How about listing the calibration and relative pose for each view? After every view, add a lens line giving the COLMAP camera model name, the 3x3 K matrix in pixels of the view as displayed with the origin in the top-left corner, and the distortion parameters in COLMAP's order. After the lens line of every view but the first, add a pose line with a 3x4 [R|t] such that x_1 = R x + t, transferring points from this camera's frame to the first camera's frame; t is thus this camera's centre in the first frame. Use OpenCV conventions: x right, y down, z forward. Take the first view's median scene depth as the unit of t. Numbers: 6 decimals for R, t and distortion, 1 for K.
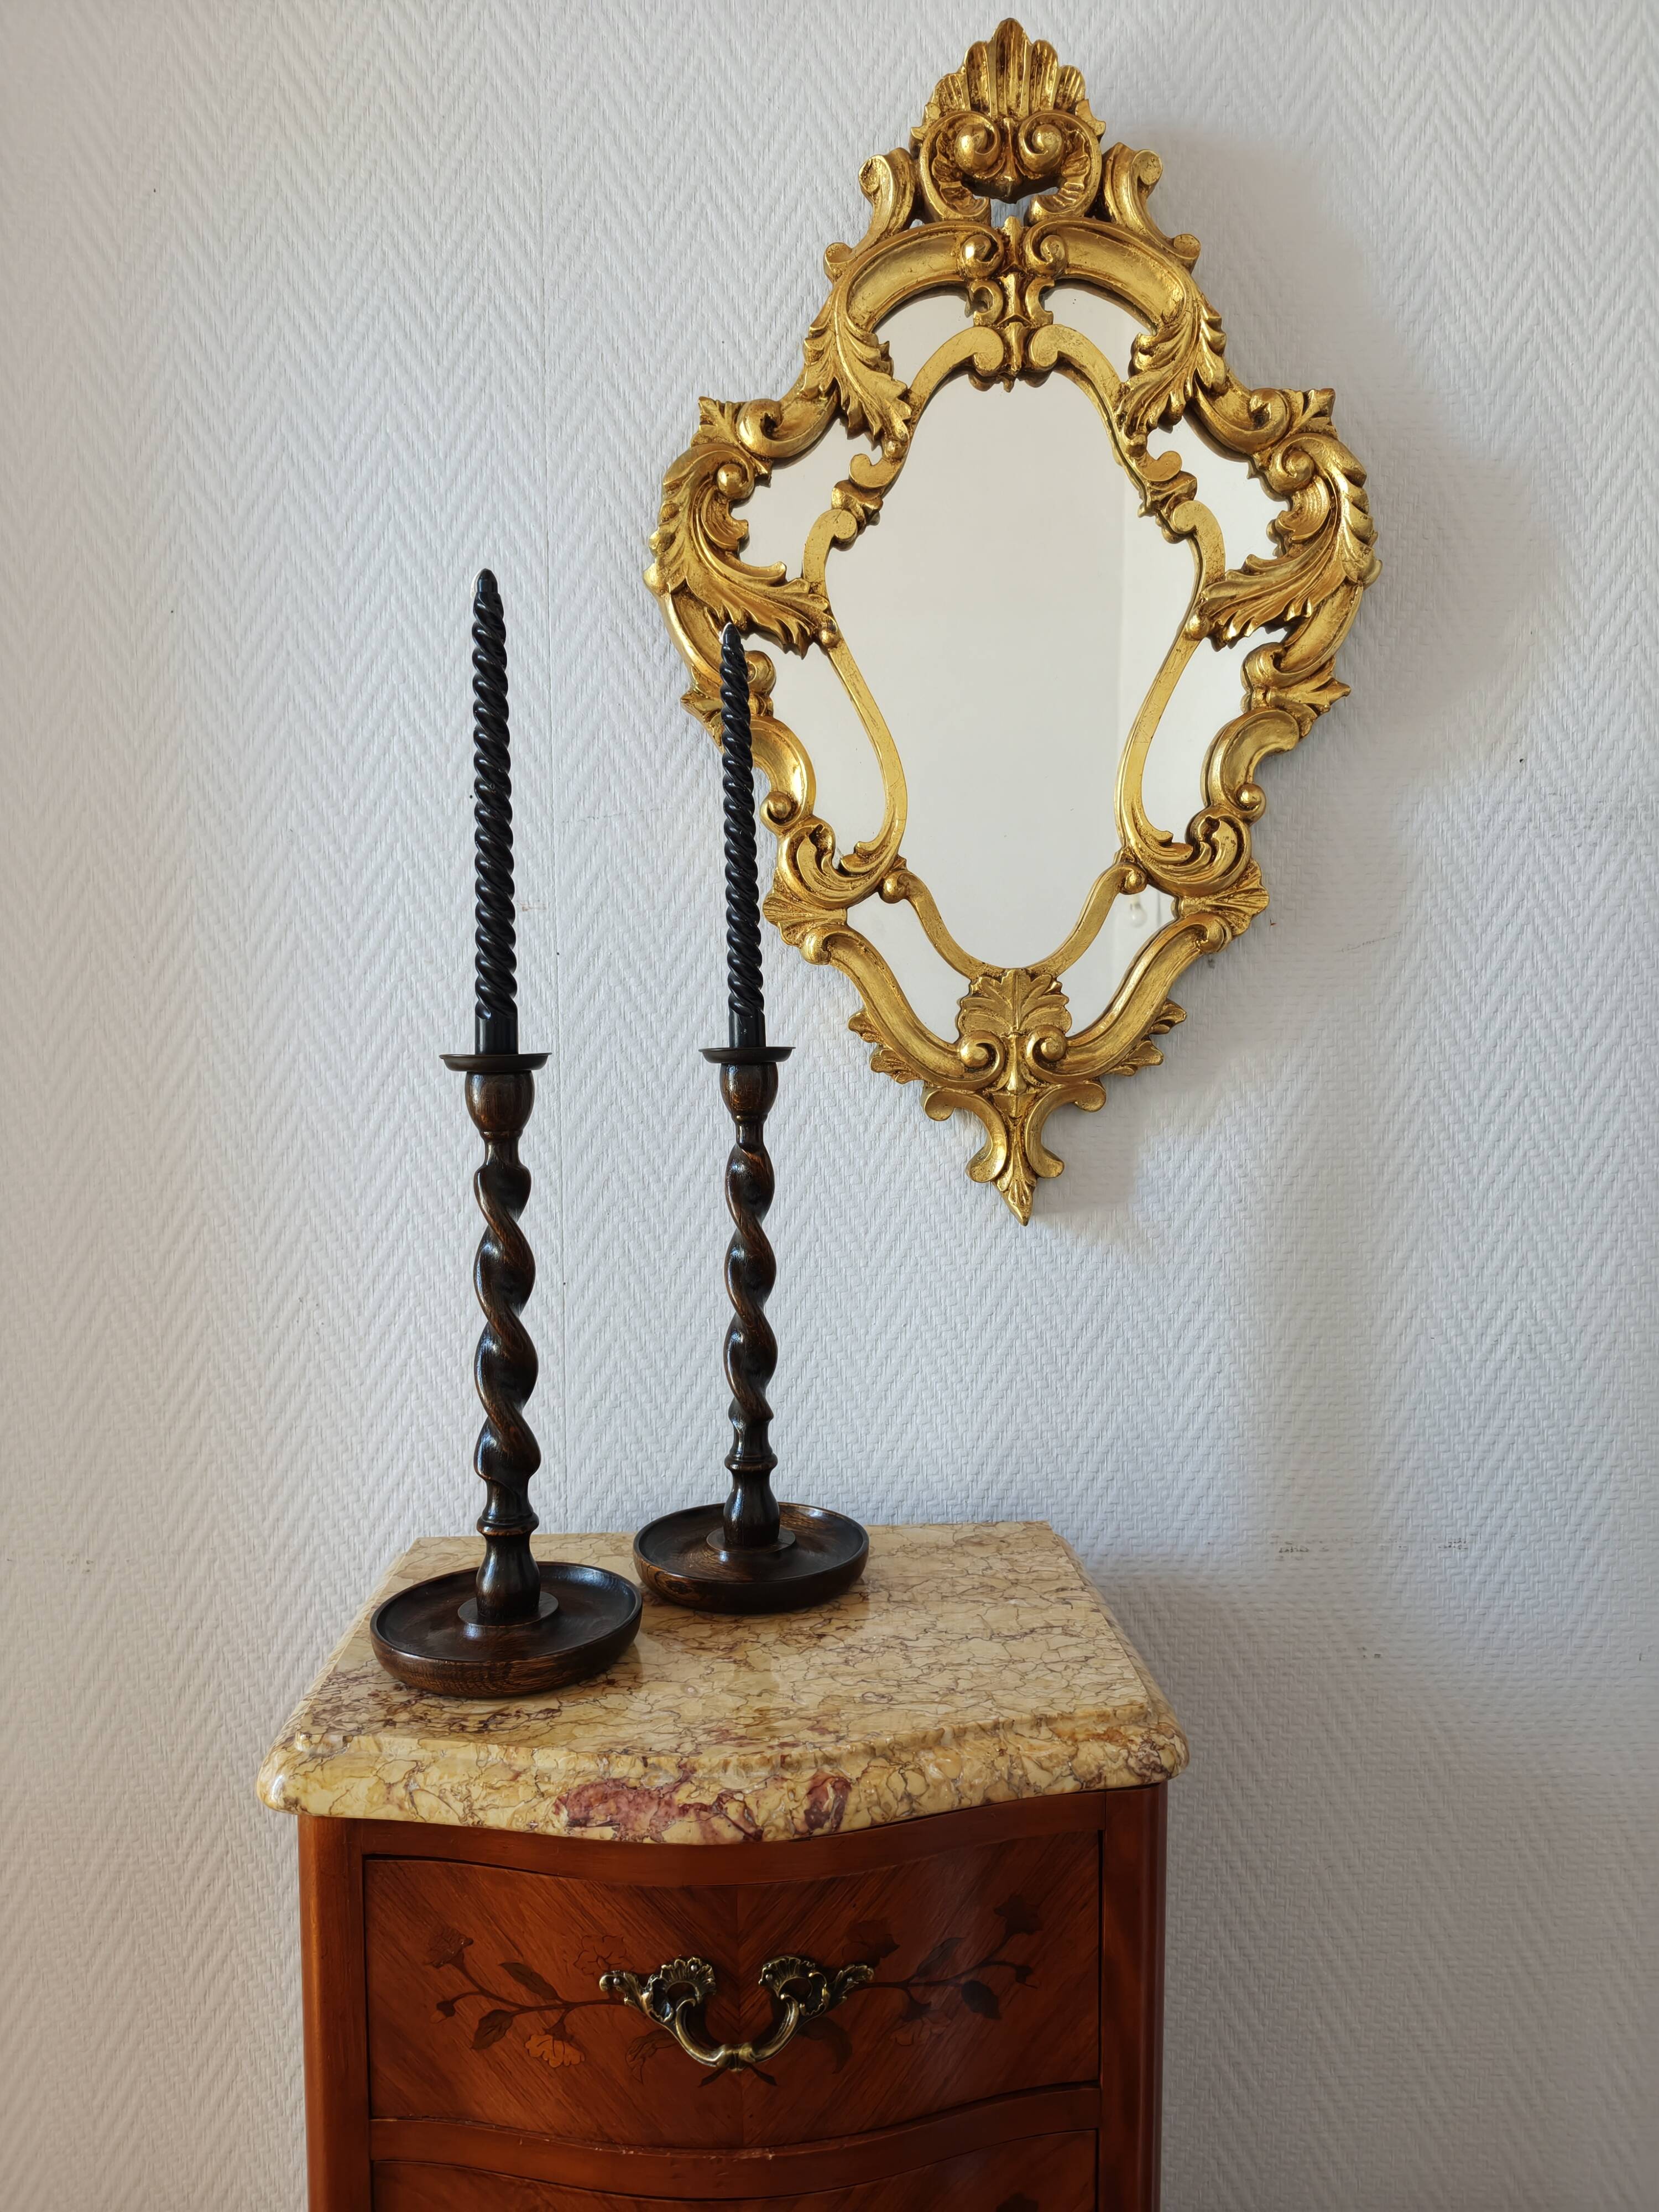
lens RADIAL K [[1513.9, 0, 835.8], [0, 1513.9, 1106.1], [0, 0, 1]] dist [0.031175, -0.049838]
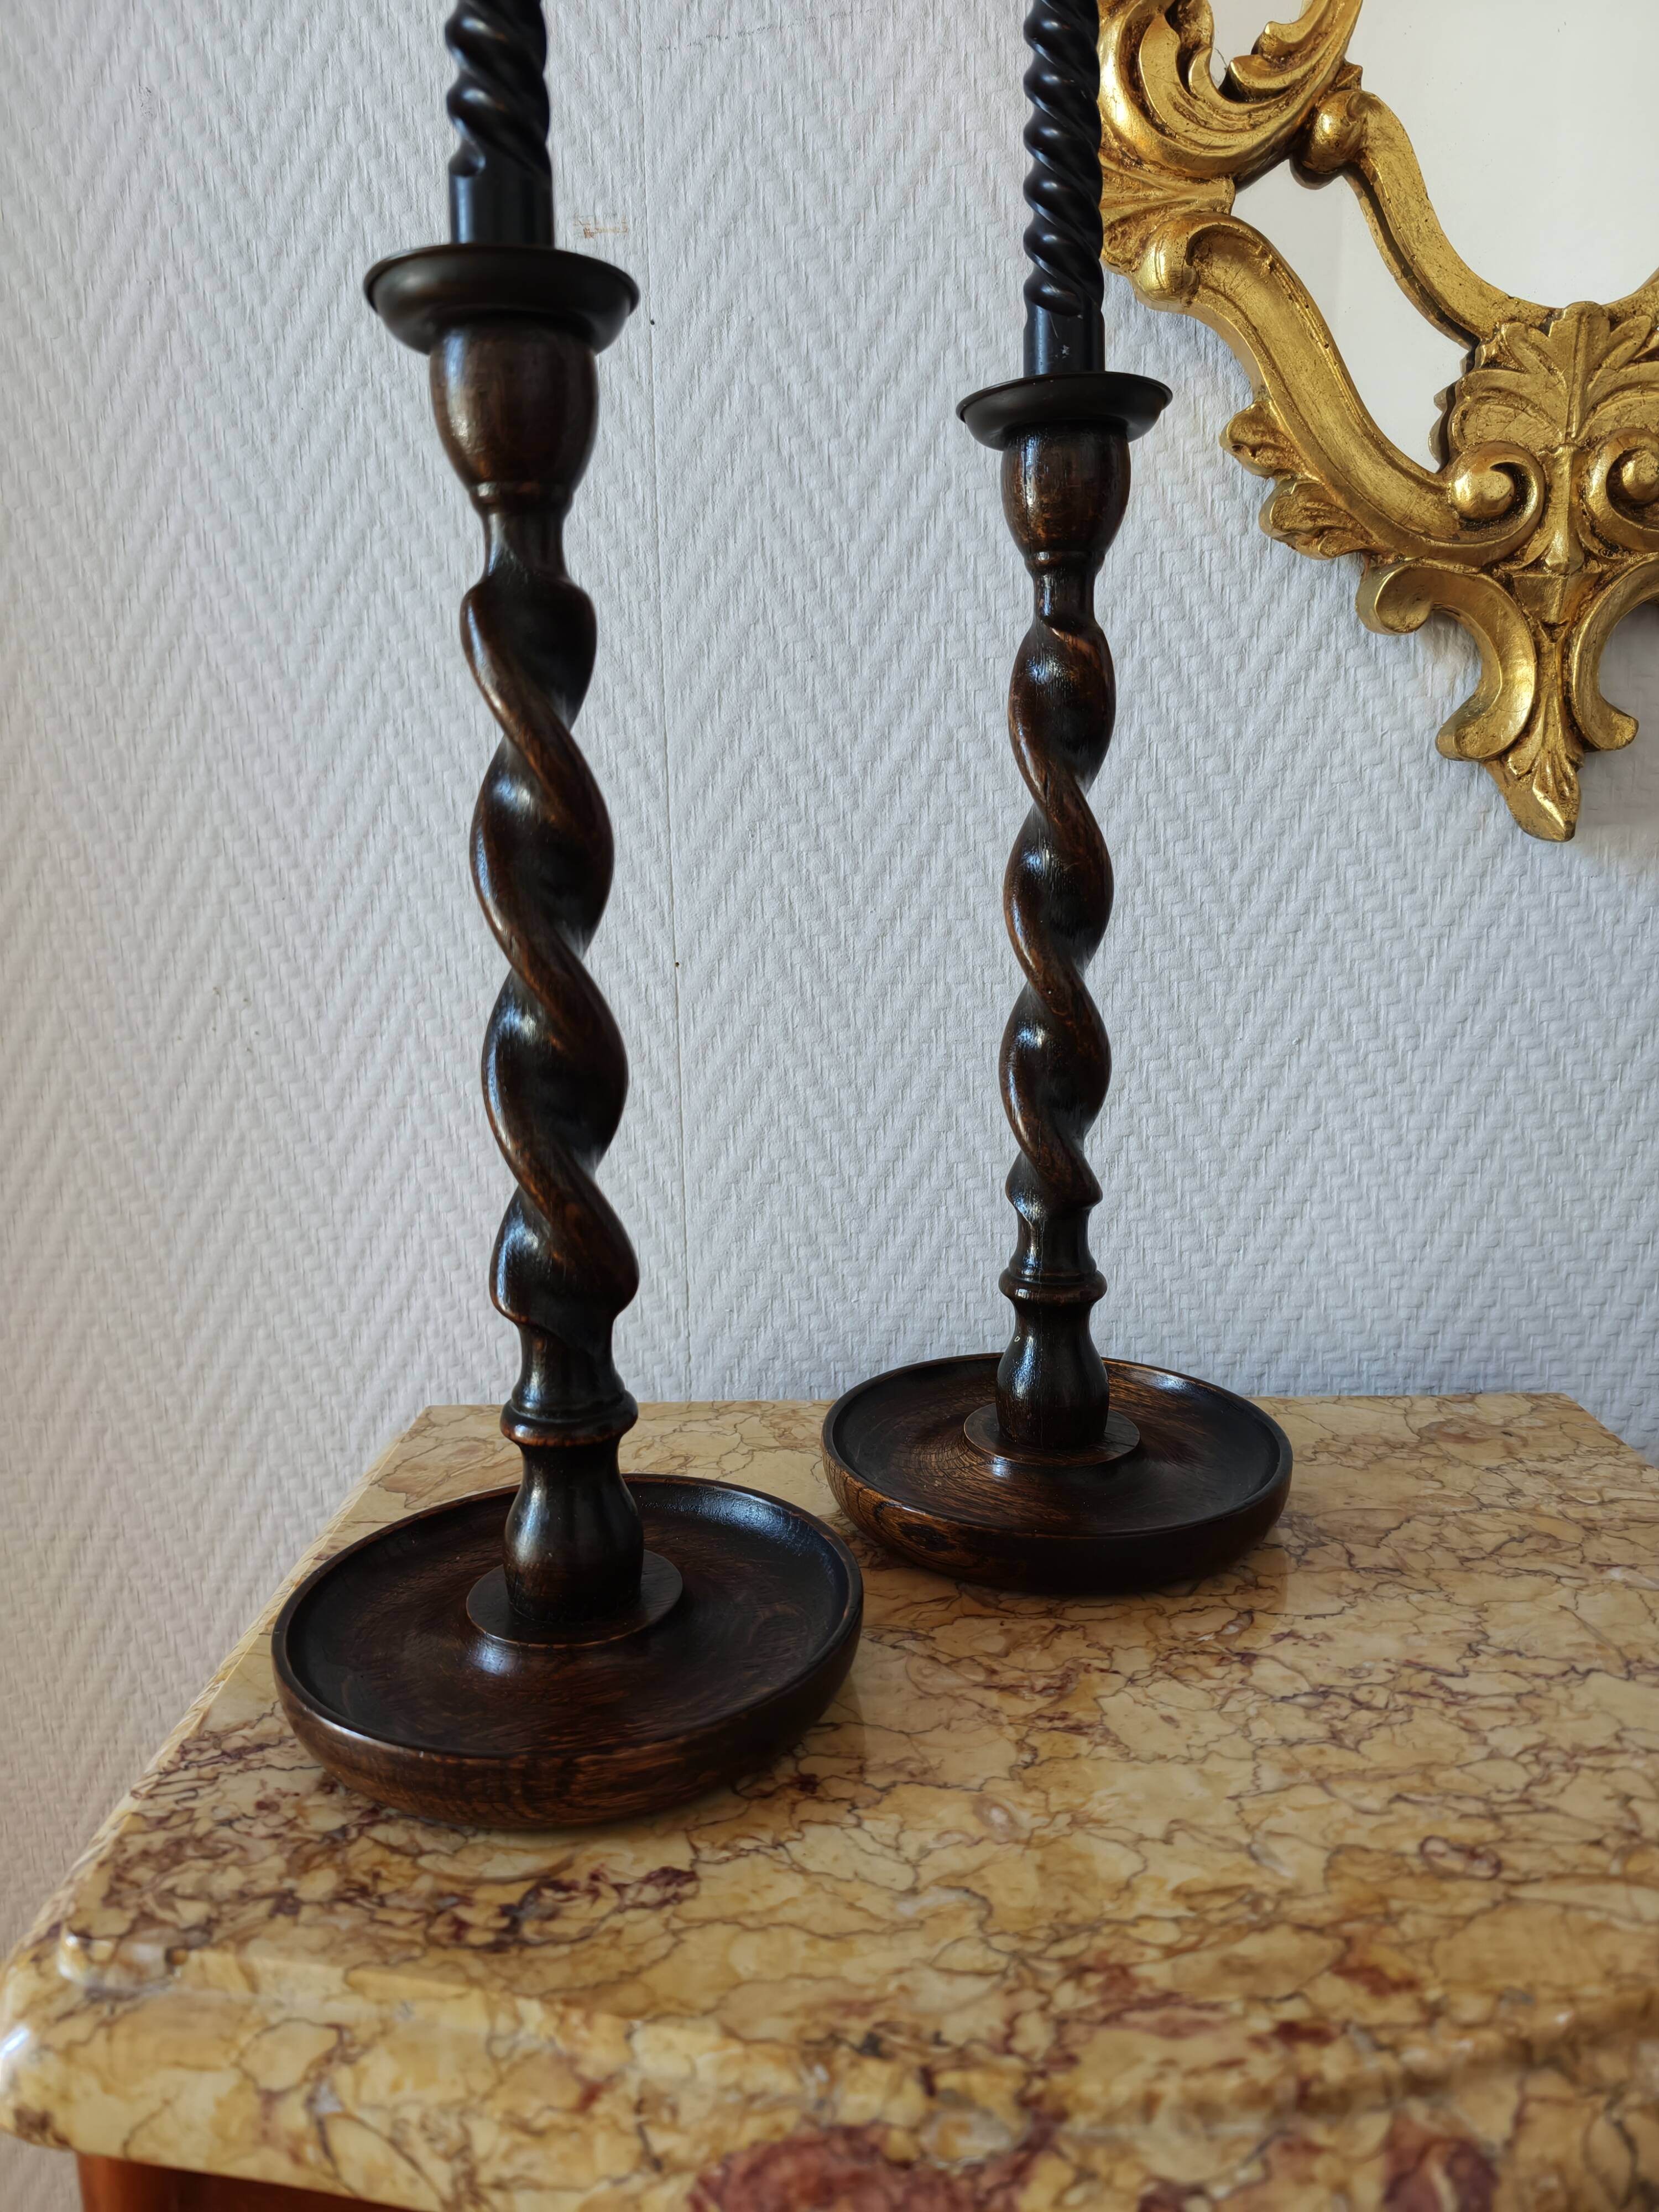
lens RADIAL K [[1540.0, 0, 843.4], [0, 1540.0, 1096.9], [0, 0, 1]] dist [0.000427, -0.018484]
pose [[0.998005, 0.003360, -0.063050, -0.089309], [0.004272, 0.992701, 0.120524, 0.105955], [0.062995, -0.120553, 0.990706, 0.474450]]
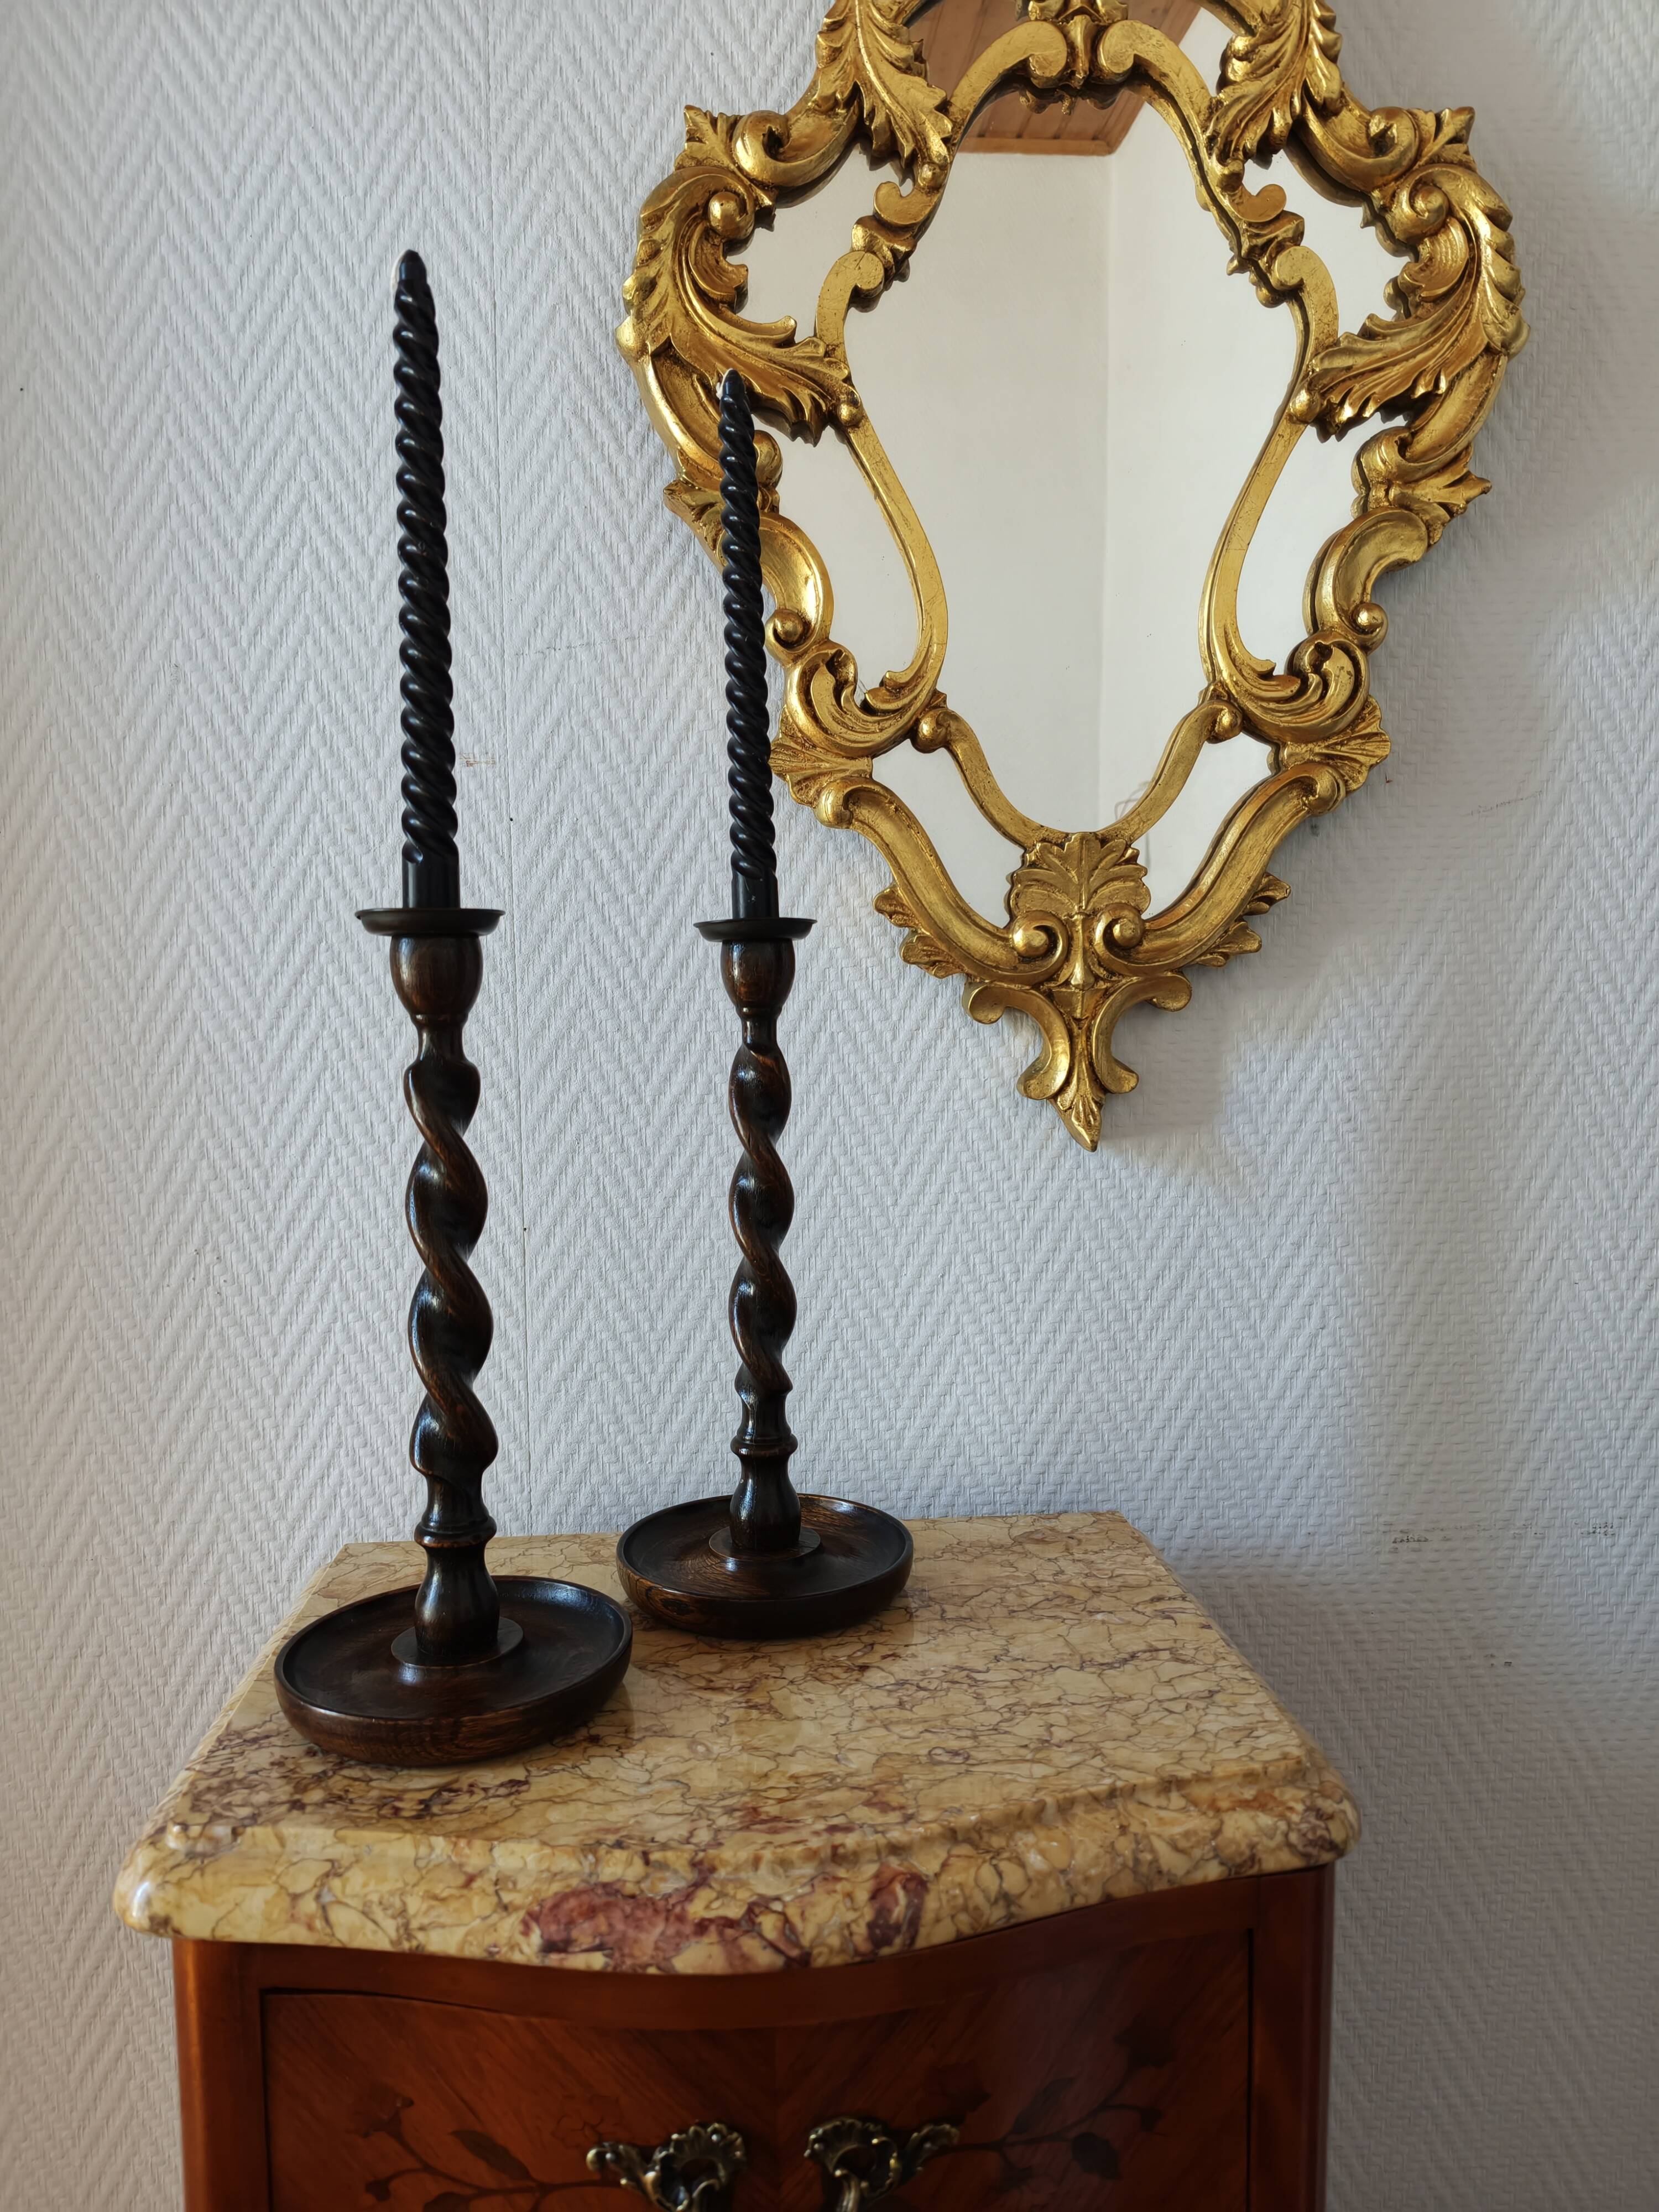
lens RADIAL K [[1518.3, 0, 834.8], [0, 1518.3, 1103.1], [0, 0, 1]] dist [0.014838, -0.026376]
pose [[0.999581, -0.008111, 0.027791, -0.037721], [0.007705, 0.999863, 0.014667, 0.041898], [-0.027907, -0.014446, 0.999506, 0.196258]]
